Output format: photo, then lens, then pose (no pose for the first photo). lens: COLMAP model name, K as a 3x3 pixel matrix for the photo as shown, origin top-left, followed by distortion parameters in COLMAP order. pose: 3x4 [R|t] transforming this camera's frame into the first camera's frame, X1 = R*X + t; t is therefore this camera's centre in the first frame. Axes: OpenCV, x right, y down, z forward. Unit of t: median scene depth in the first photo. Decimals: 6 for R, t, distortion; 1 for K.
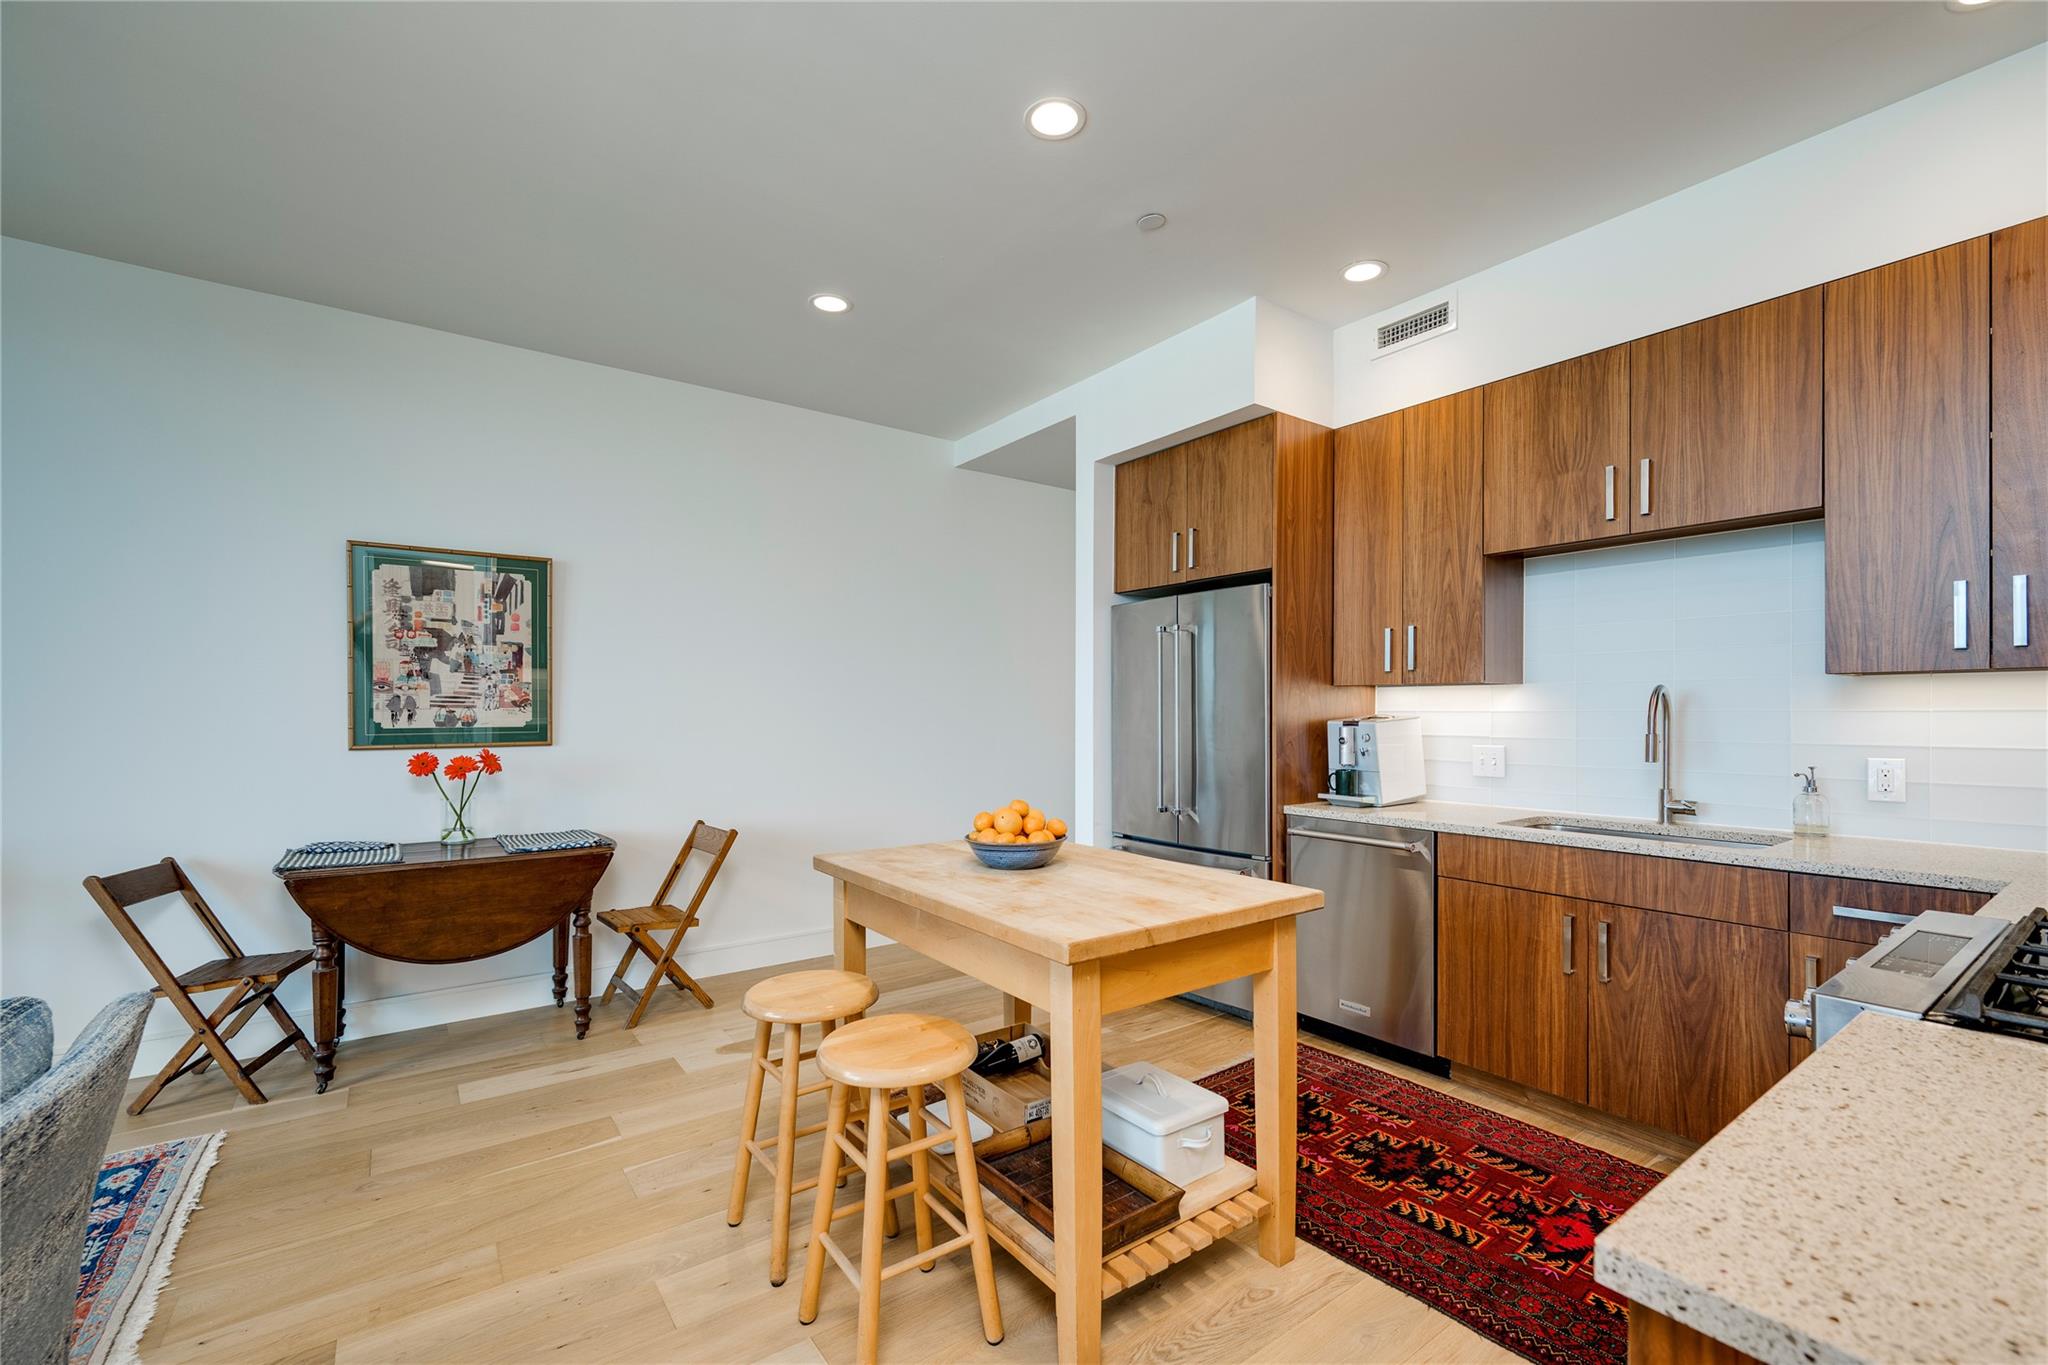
lens RADIAL K [[860.8, 0, 1026.9], [0, 860.8, 712.3], [0, 0, 1]] dist [-0.003063, -0.000279]
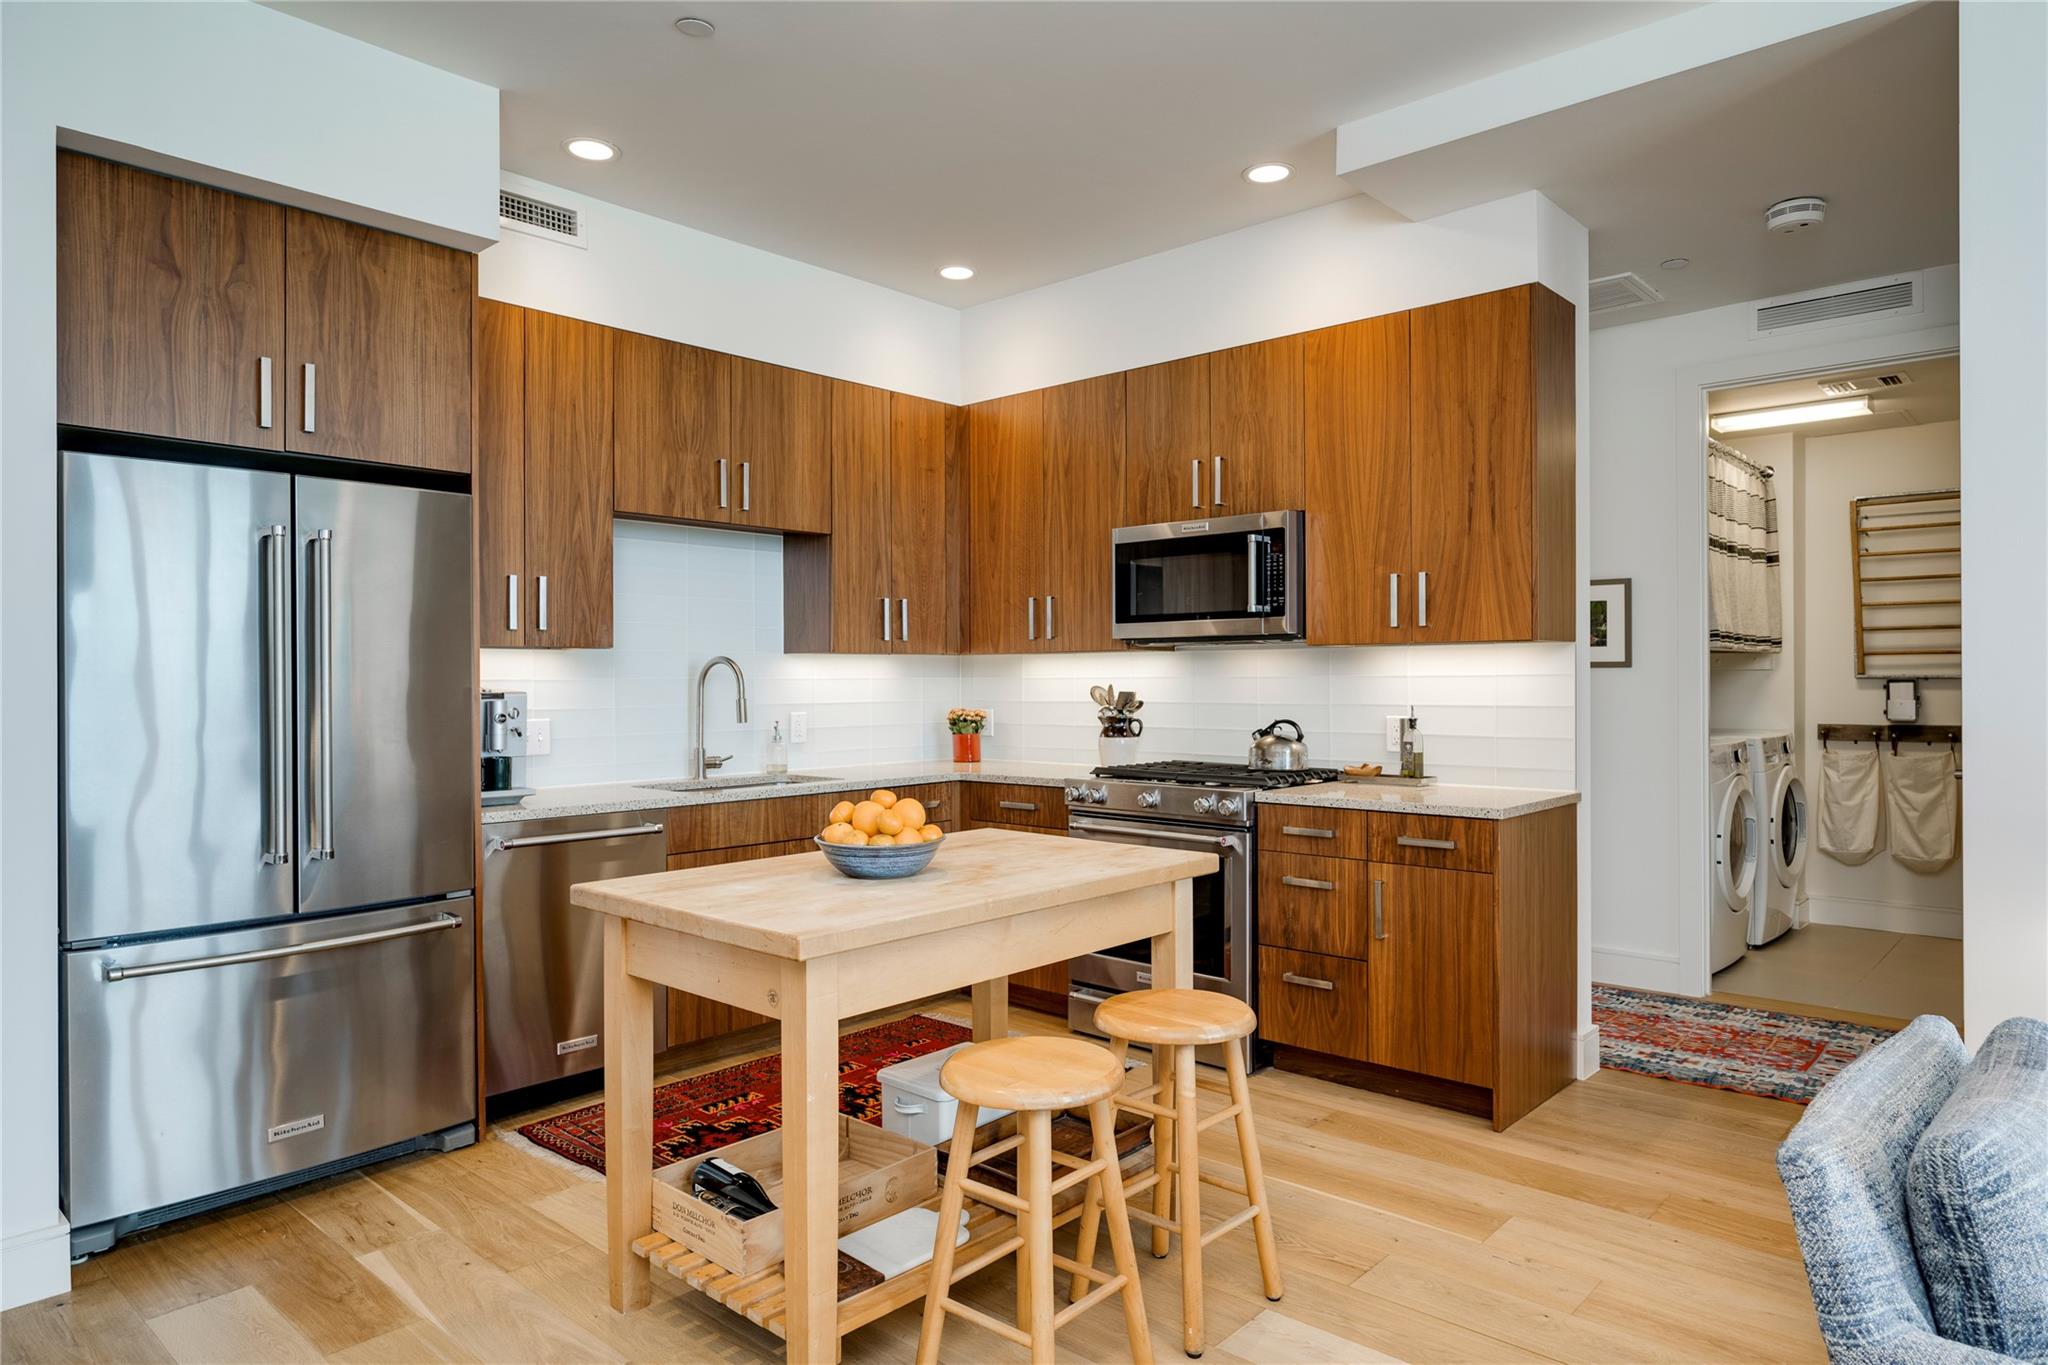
lens RADIAL K [[1249.0, 0, 1024.0], [0, 1249.0, 682.5], [0, 0, 1]] dist [0.001796, 0.000475]
pose [[-0.205186, -0.000049, 0.978723, -1.006922], [0.006076, 0.999981, 0.001324, 0.003284], [-0.978704, 0.006219, -0.205182, 0.969580]]
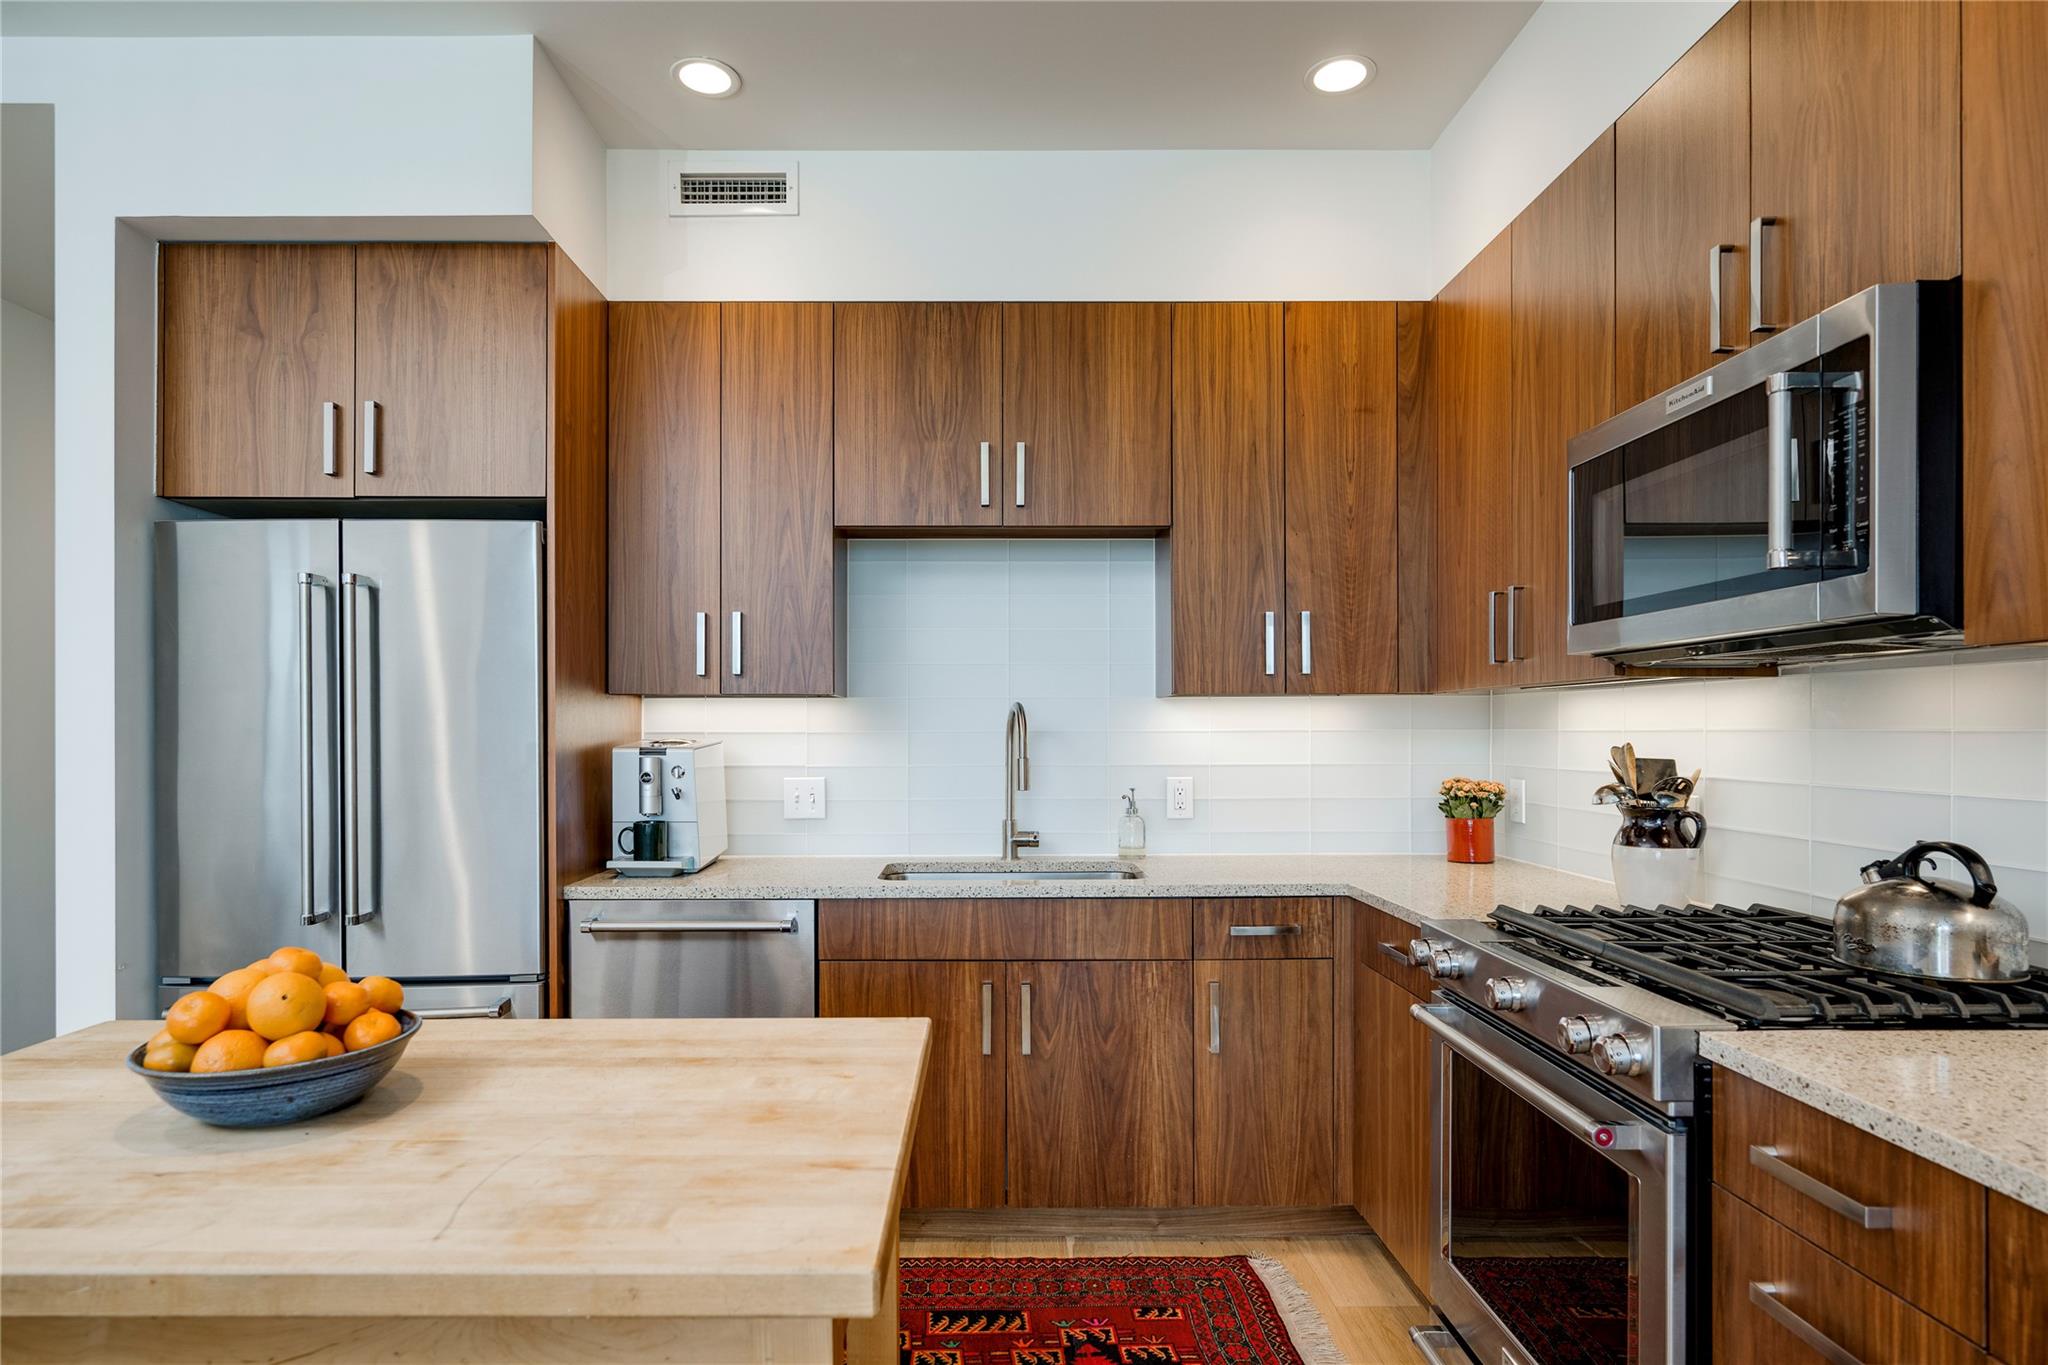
lens RADIAL K [[1121.3, 0, 983.0], [0, 1121.3, 733.1], [0, 0, 1]] dist [0.000392, -0.000923]
pose [[0.588583, -0.001937, 0.808434, -0.219092], [0.002724, 0.999996, 0.000412, -0.000823], [-0.808432, 0.001959, 0.588586, 0.358798]]
